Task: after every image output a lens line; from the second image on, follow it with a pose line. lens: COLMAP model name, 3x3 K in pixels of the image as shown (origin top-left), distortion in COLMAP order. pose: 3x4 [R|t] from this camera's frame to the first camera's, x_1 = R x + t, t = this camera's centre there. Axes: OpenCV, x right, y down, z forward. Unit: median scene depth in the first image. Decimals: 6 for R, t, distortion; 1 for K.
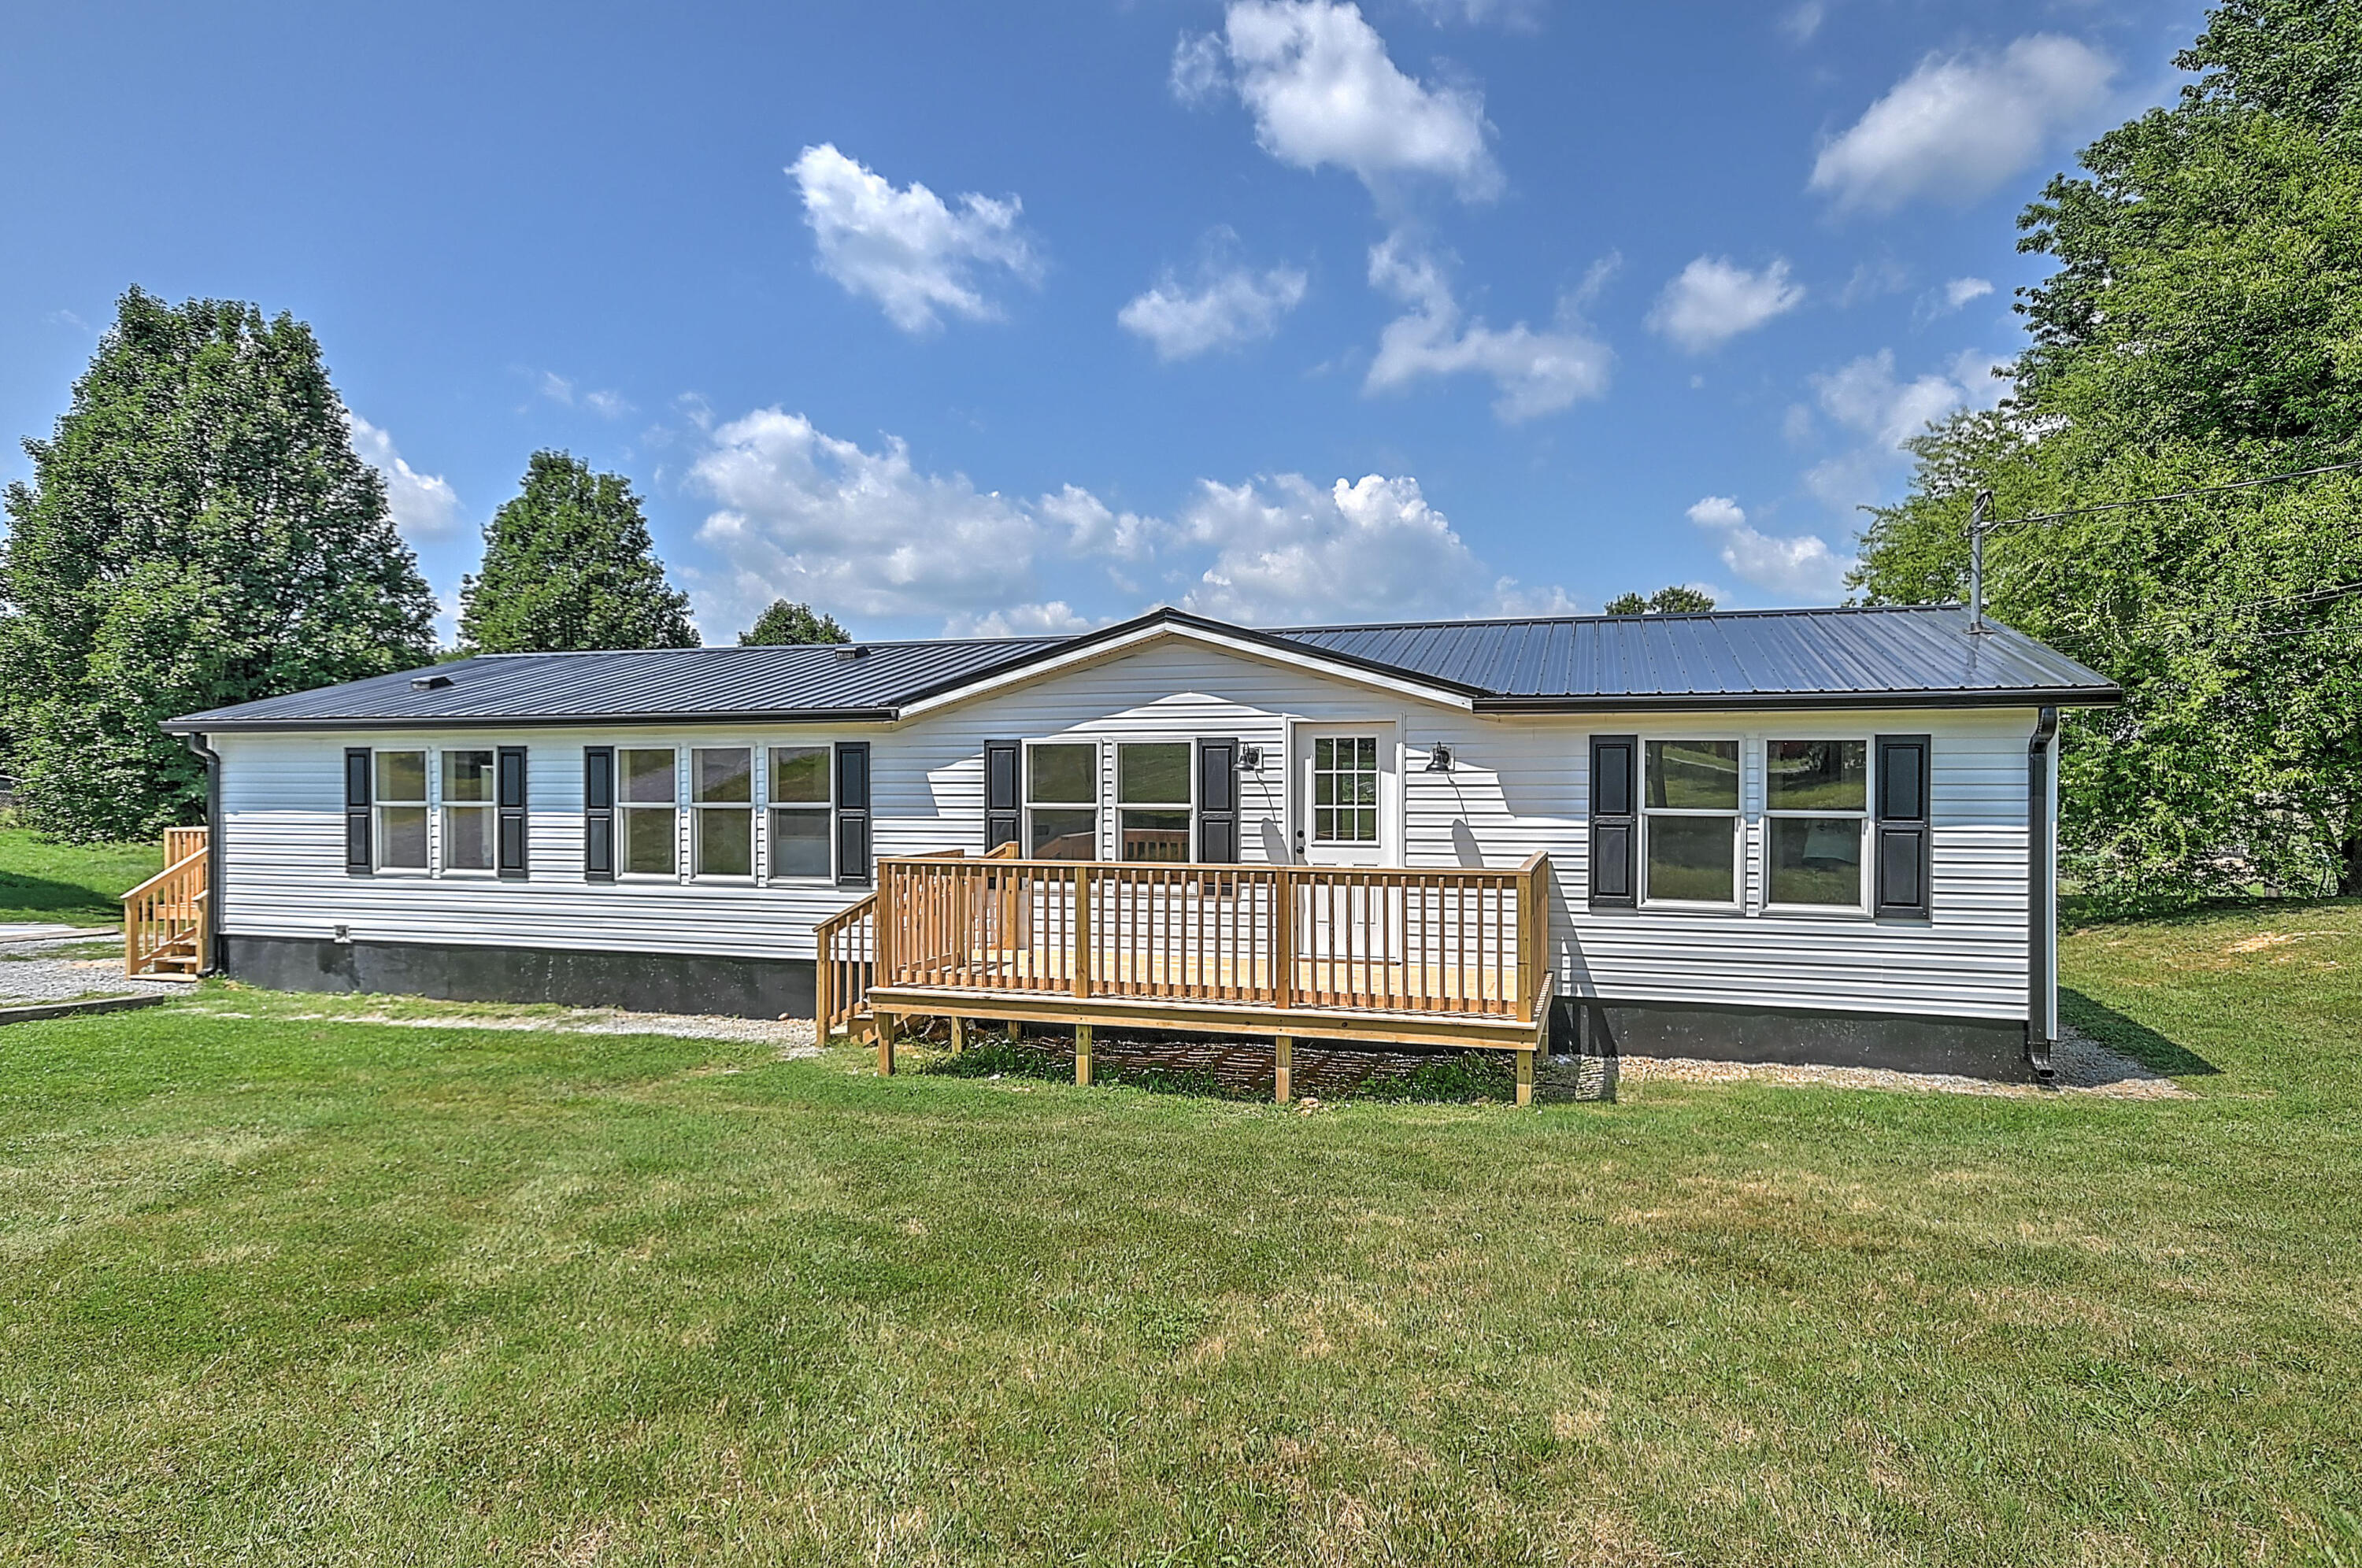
lens RADIAL K [[1385.5, 0, 1187.5], [0, 1385.5, 792.6], [0, 0, 1]] dist [-0.005018, 0.001218]
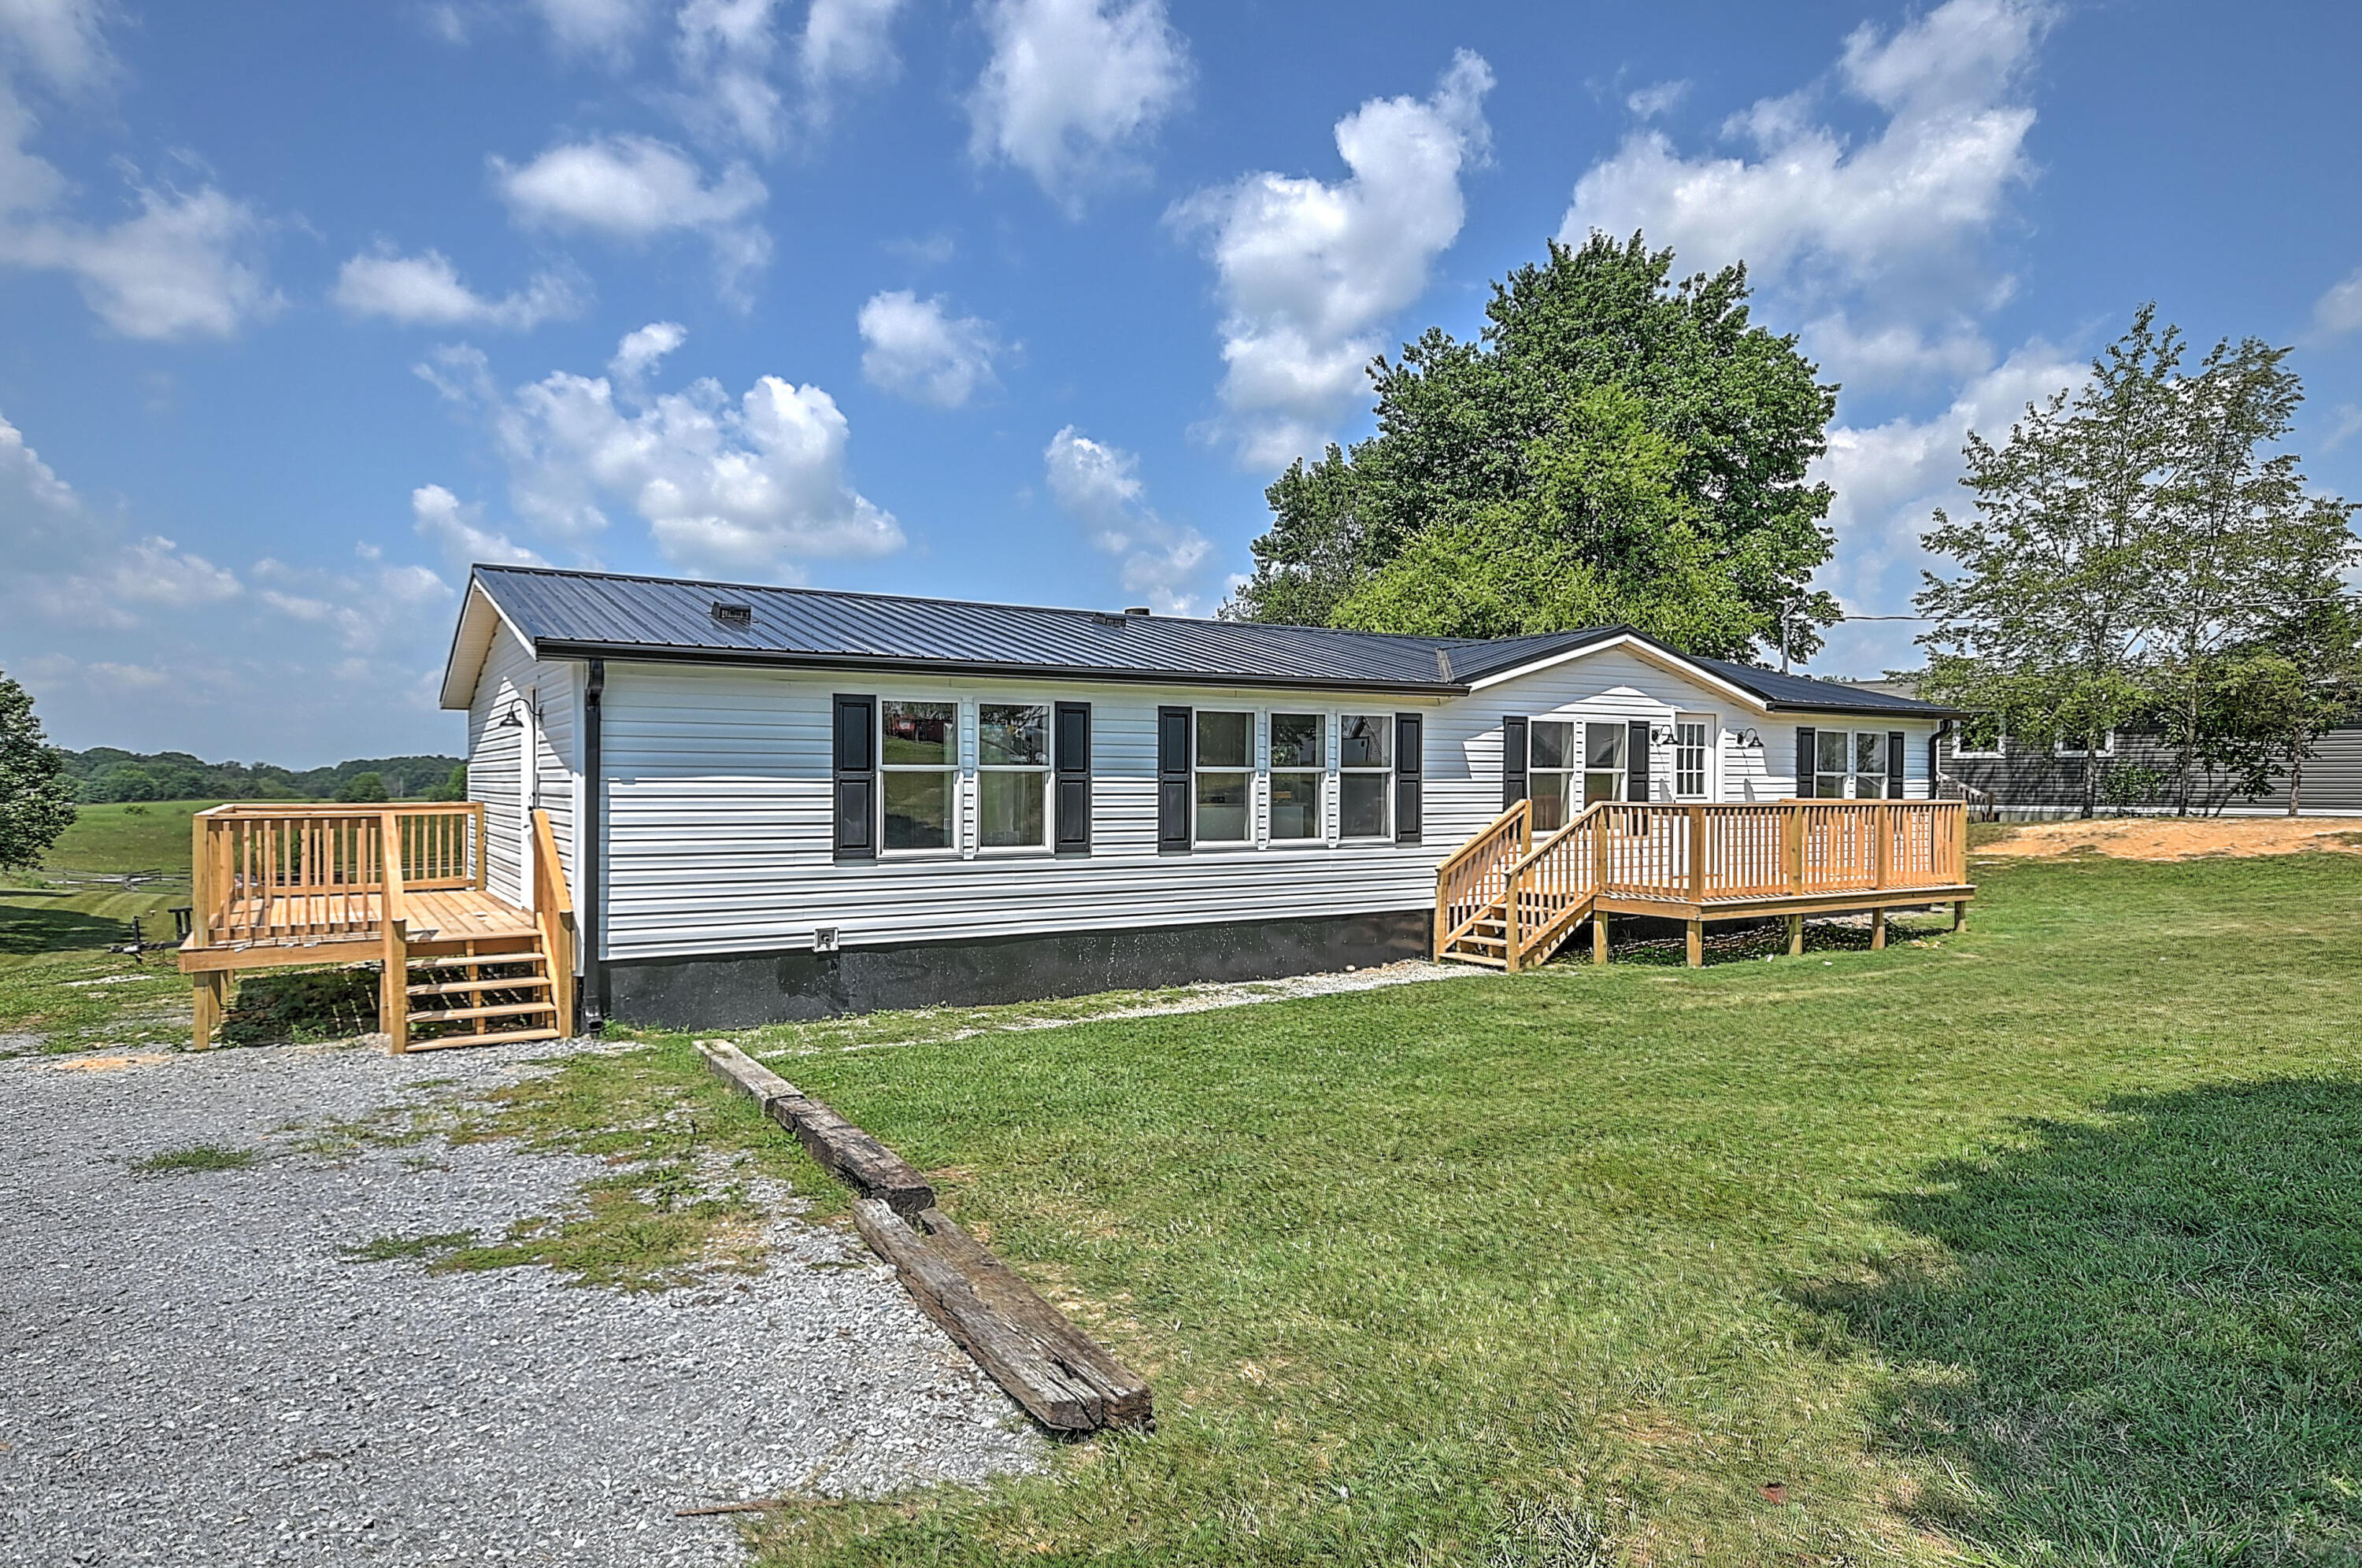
lens RADIAL K [[1385.5, 0, 1195.5], [0, 1385.5, 781.3], [0, 0, 1]] dist [-0.005018, 0.001218]
pose [[0.643016, -0.008775, 0.765803, -1.172677], [-0.010966, 0.999726, 0.020663, -0.002758], [-0.765775, -0.021685, 0.642743, 0.401198]]
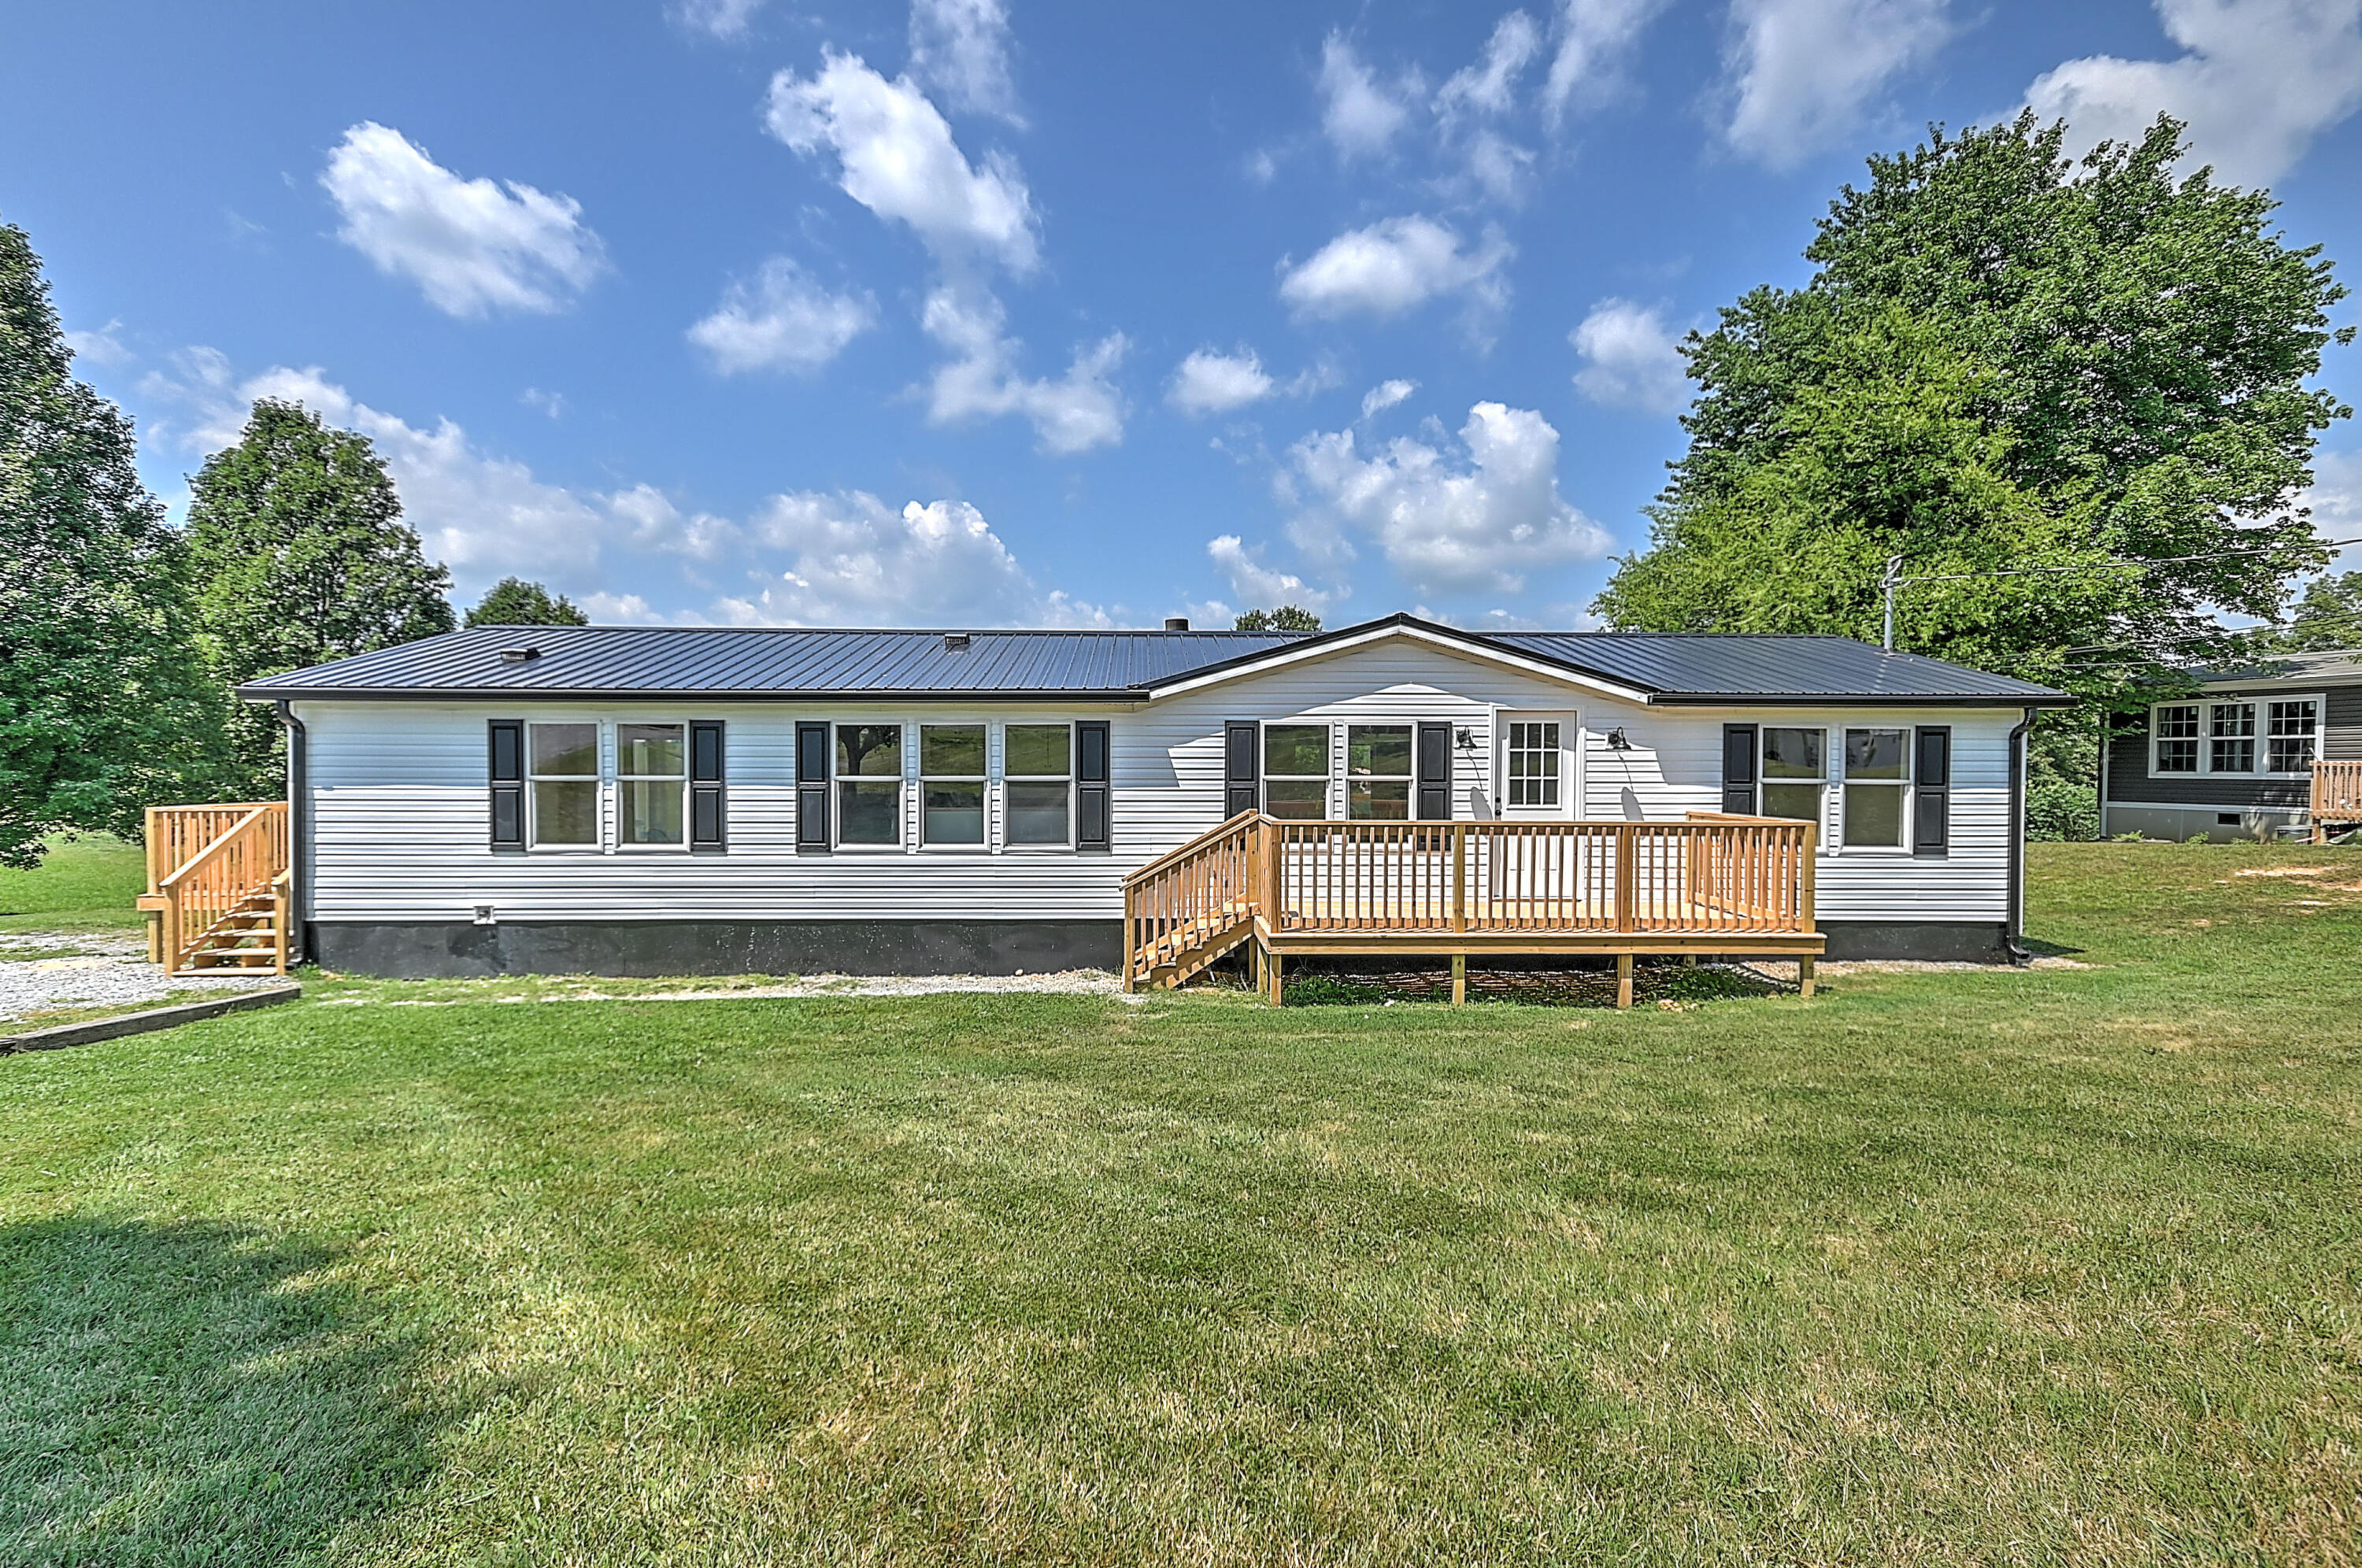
lens RADIAL K [[1162.8, 0, 1177.6], [0, 1162.8, 786.8], [0, 0, 1]] dist [0.000111, -0.000066]
pose [[0.942281, -0.005663, 0.334776, -0.475030], [-0.000107, 0.999852, 0.017214, 0.000244], [-0.334824, -0.016256, 0.942141, 0.099272]]
